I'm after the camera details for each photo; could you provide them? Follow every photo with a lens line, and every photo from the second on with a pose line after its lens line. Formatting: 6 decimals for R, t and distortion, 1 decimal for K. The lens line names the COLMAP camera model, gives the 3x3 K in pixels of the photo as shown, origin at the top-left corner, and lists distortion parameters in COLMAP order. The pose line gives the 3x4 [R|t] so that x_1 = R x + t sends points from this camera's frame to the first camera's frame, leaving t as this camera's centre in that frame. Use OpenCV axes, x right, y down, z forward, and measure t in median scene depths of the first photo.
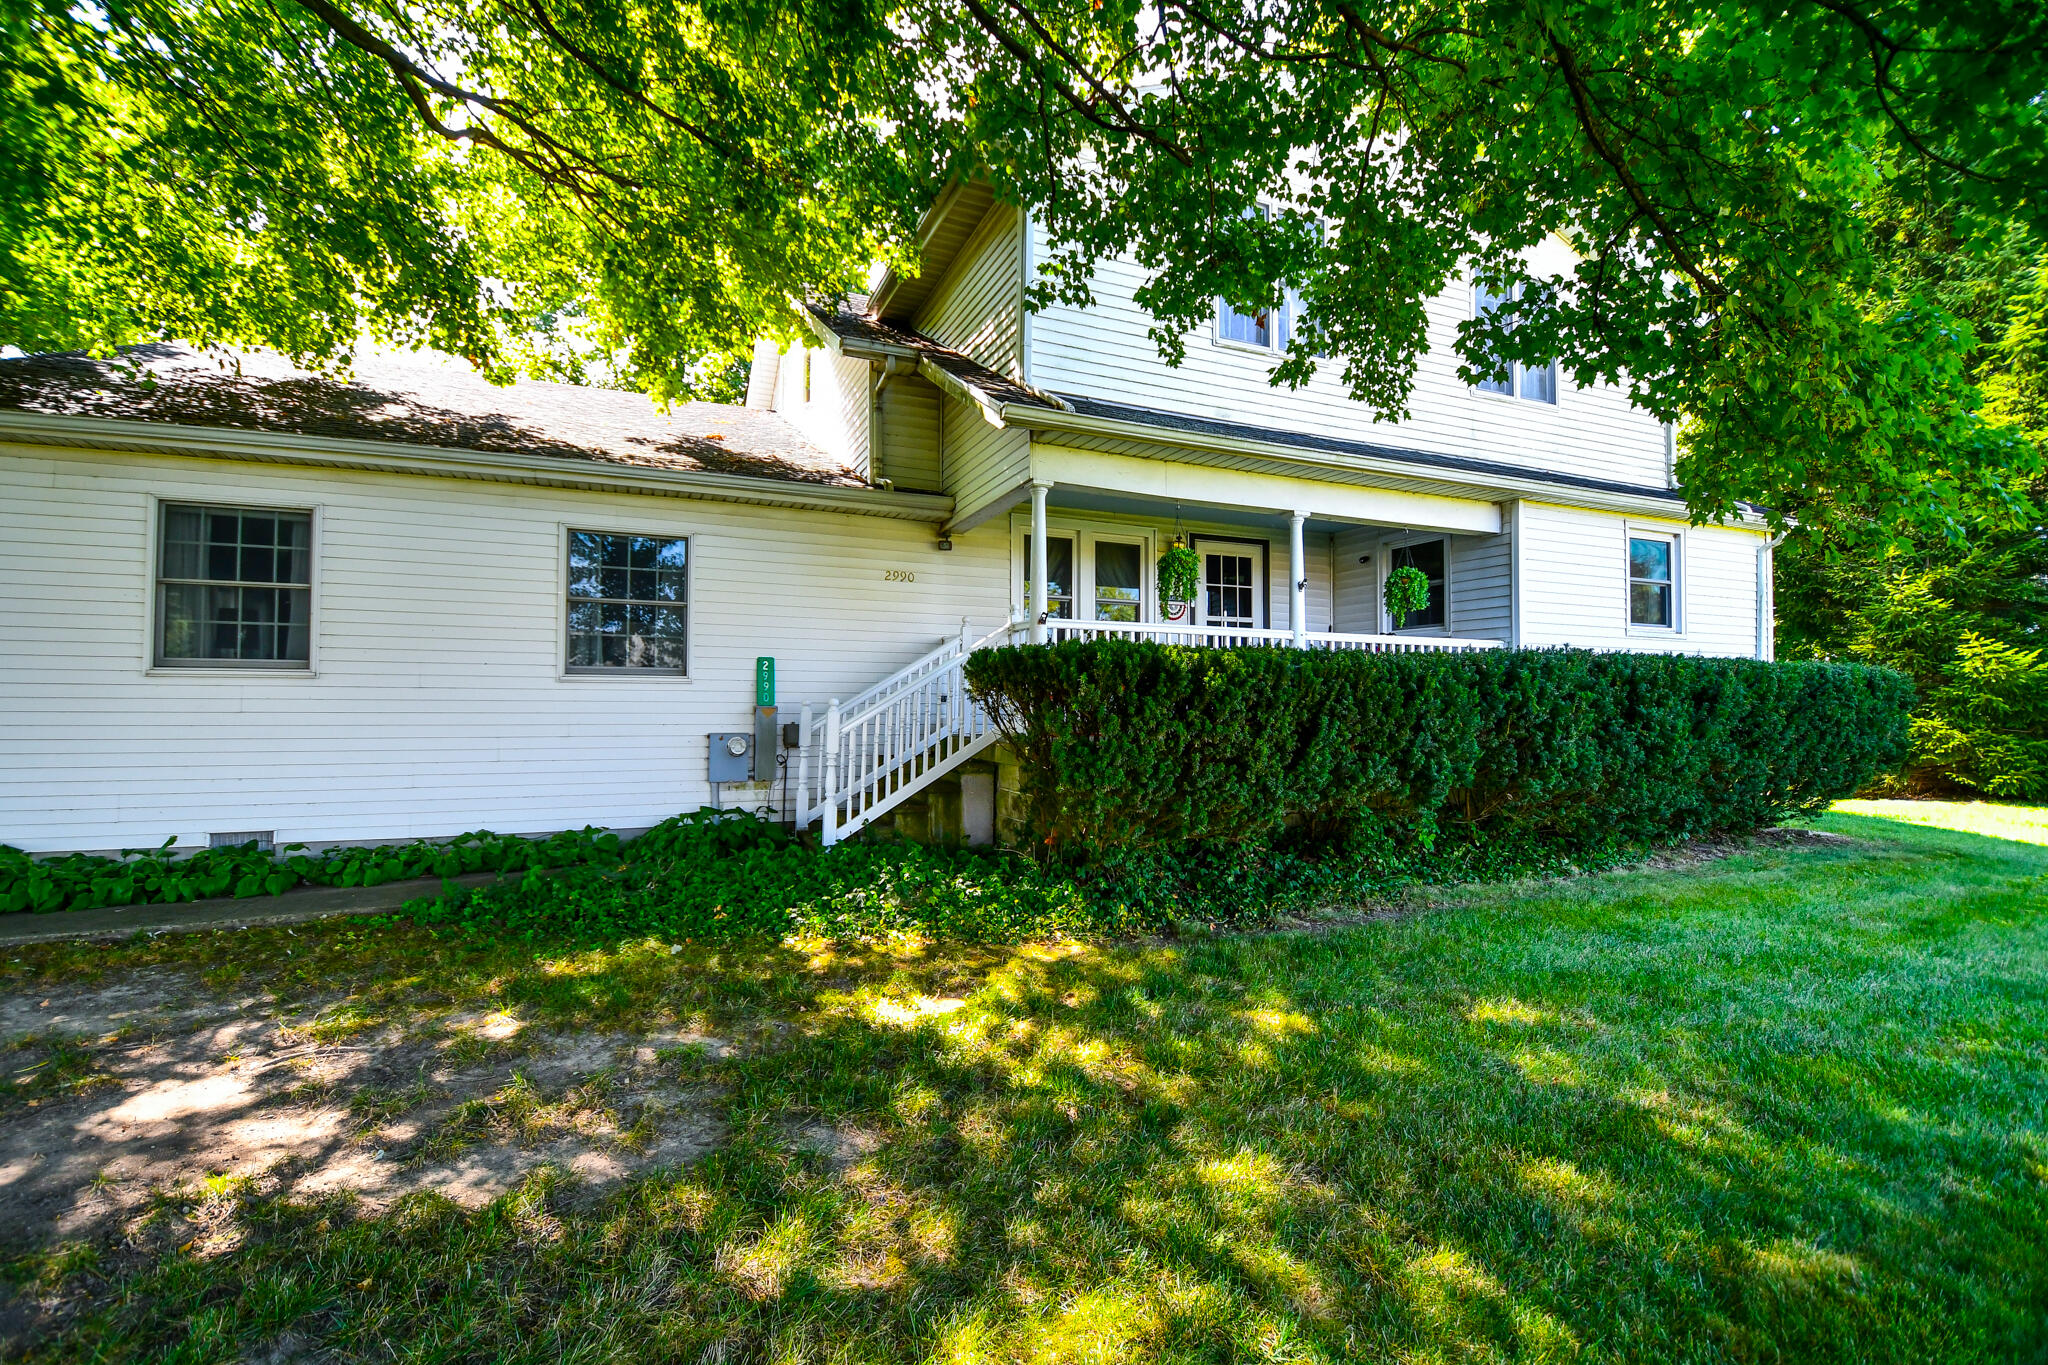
lens RADIAL K [[892.3, 0, 1022.5], [0, 892.3, 686.4], [0, 0, 1]] dist [-0.021833, -0.003997]
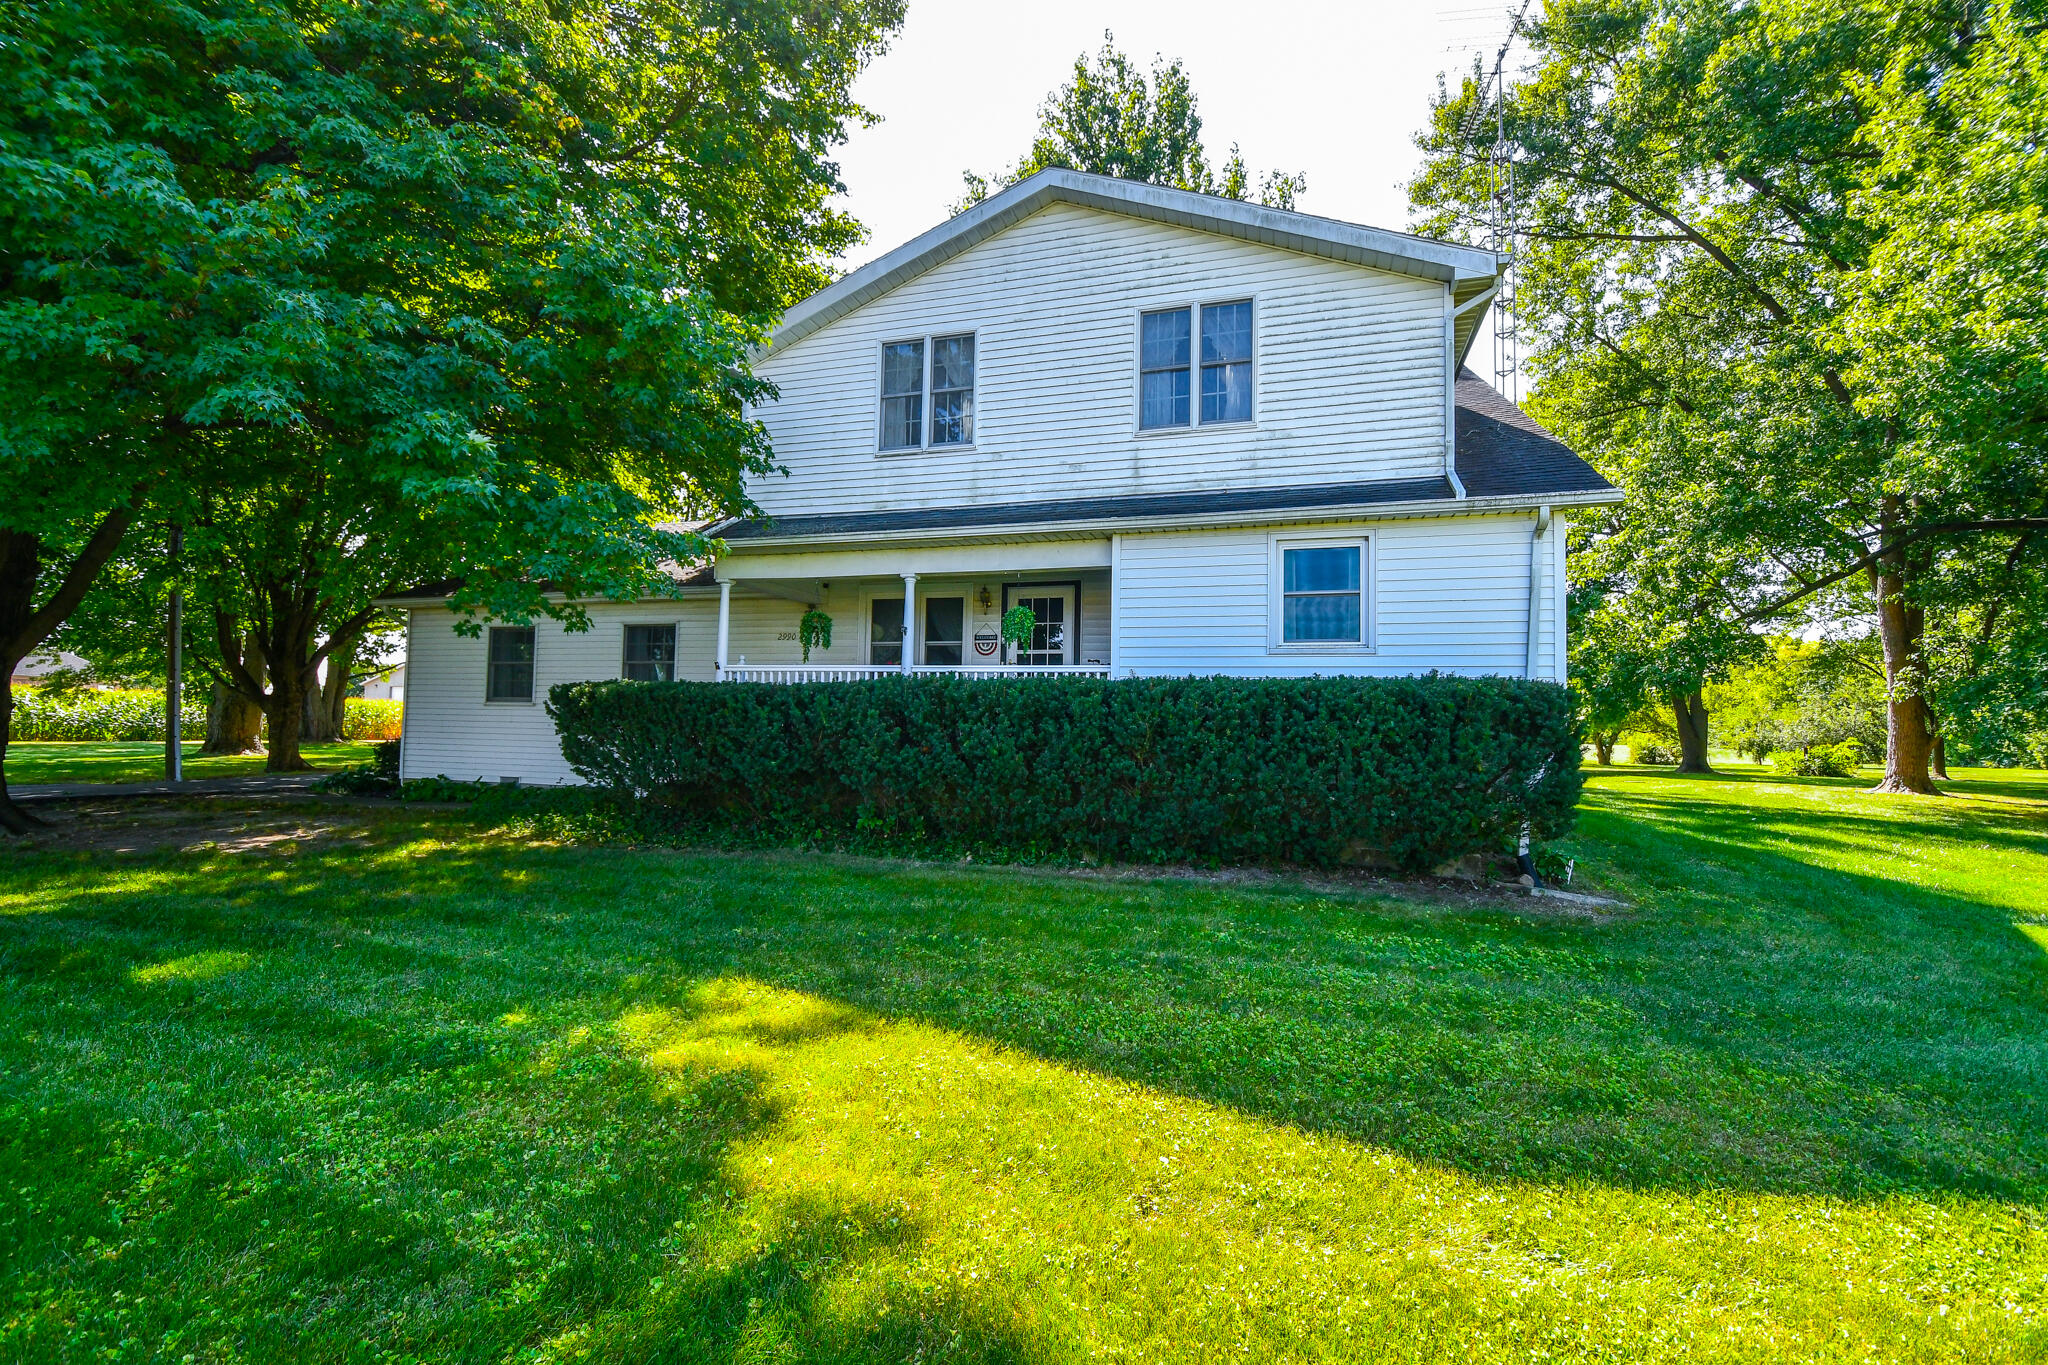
lens RADIAL K [[892.3, 0, 1018.6], [0, 892.3, 686.5], [0, 0, 1]] dist [-0.021833, -0.003997]
pose [[0.759127, -0.024944, -0.650465, 1.163340], [-0.016849, 0.998178, -0.057942, 0.037020], [0.650725, 0.054945, 0.757323, 0.119480]]
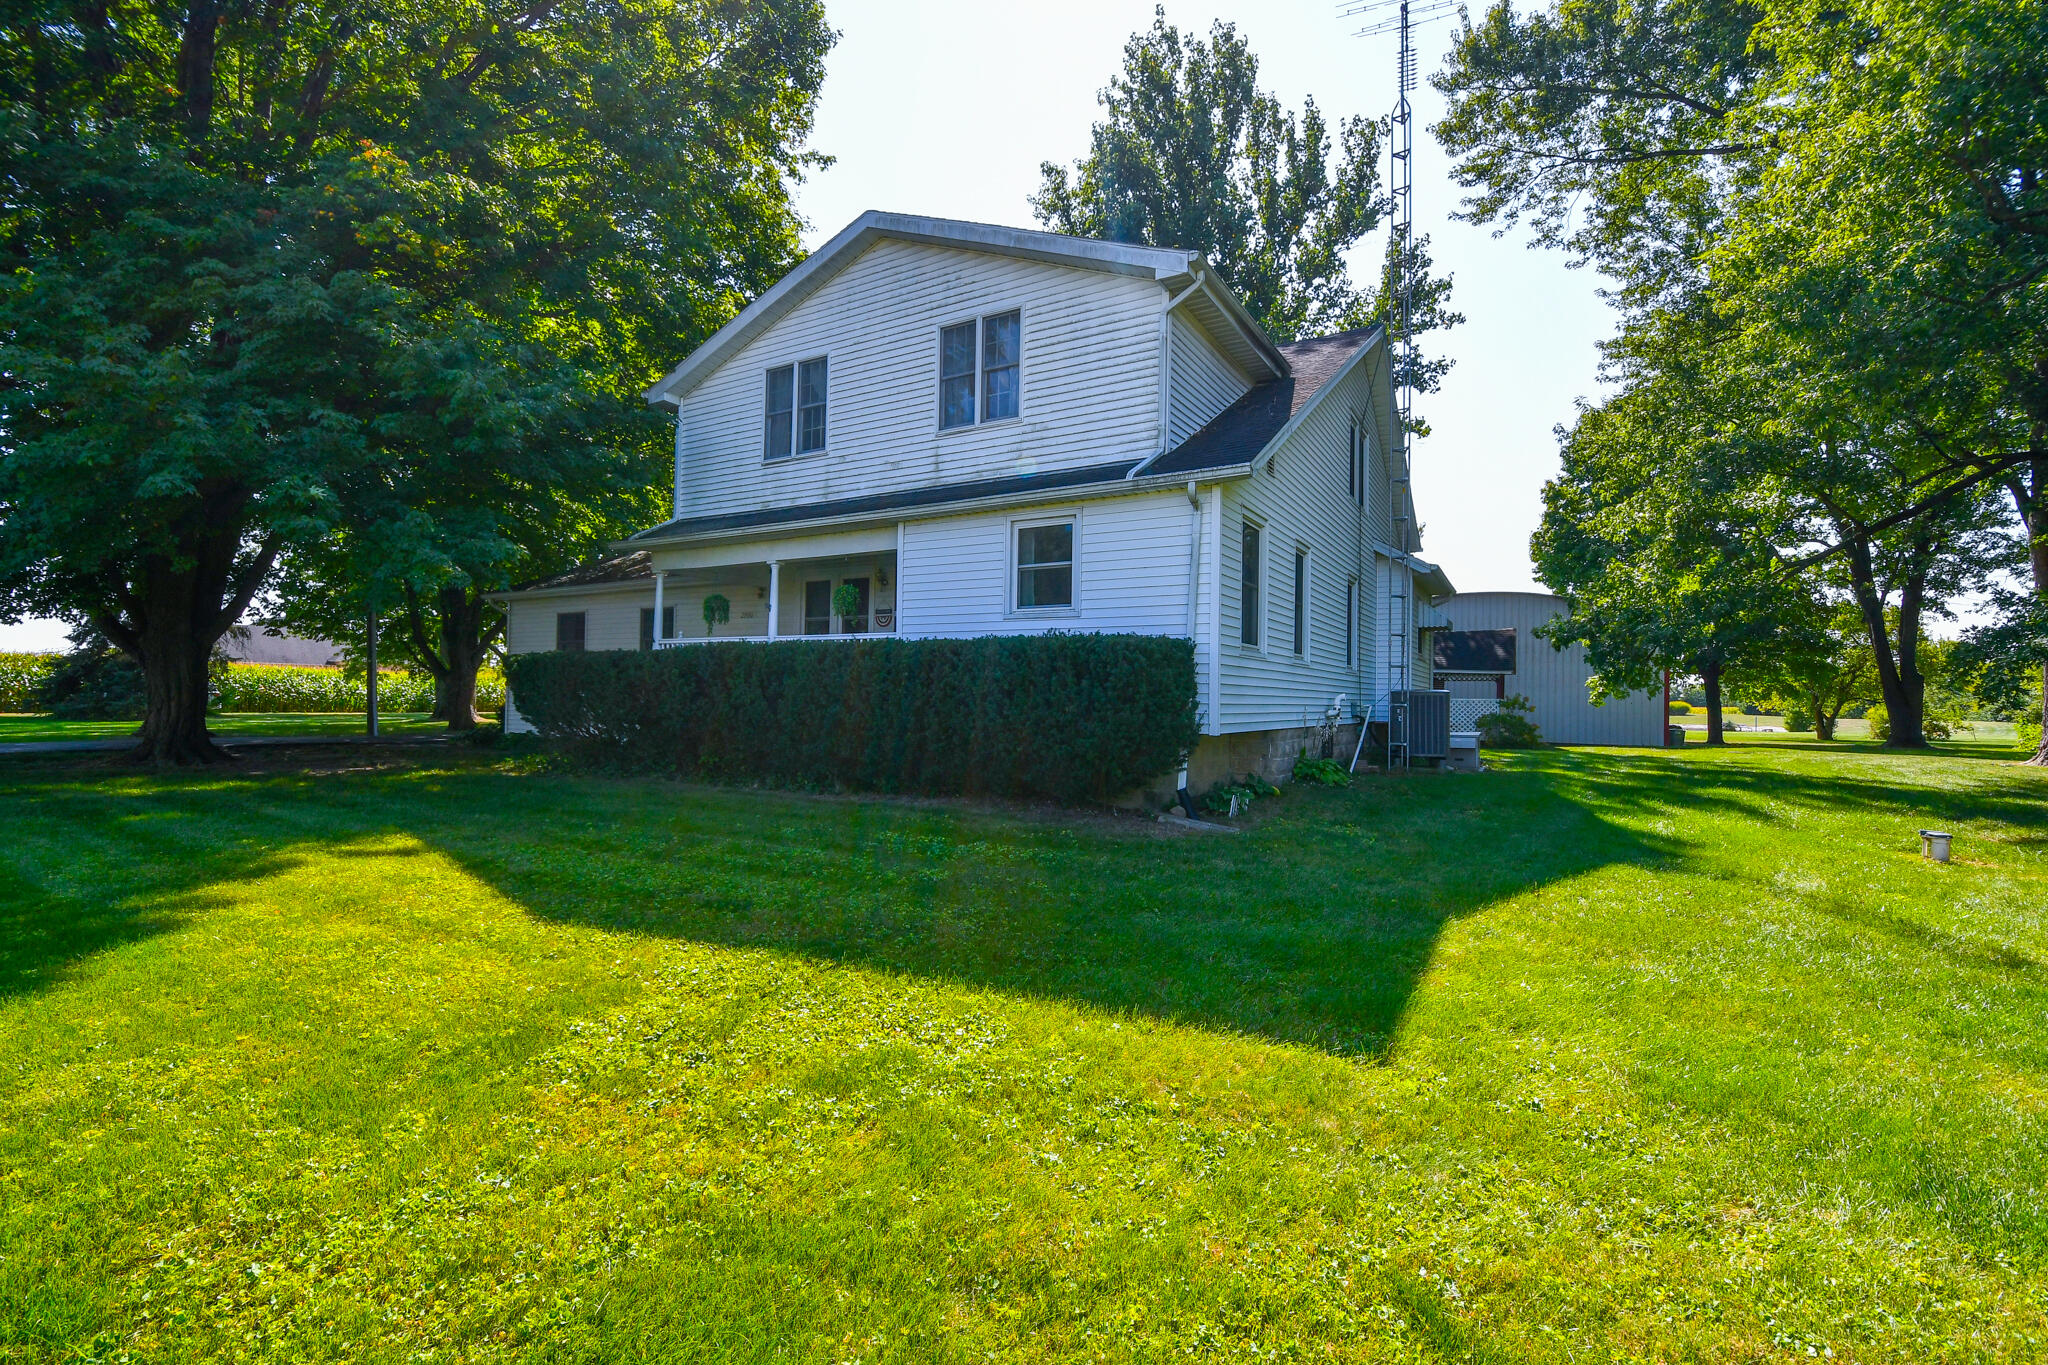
lens RADIAL K [[892.3, 0, 1019.8], [0, 892.3, 683.7], [0, 0, 1]] dist [-0.021833, -0.003997]
pose [[0.592266, -0.012406, -0.805647, 1.685123], [-0.016522, 0.999484, -0.027536, 0.054456], [0.805573, 0.029619, 0.591756, 0.382195]]
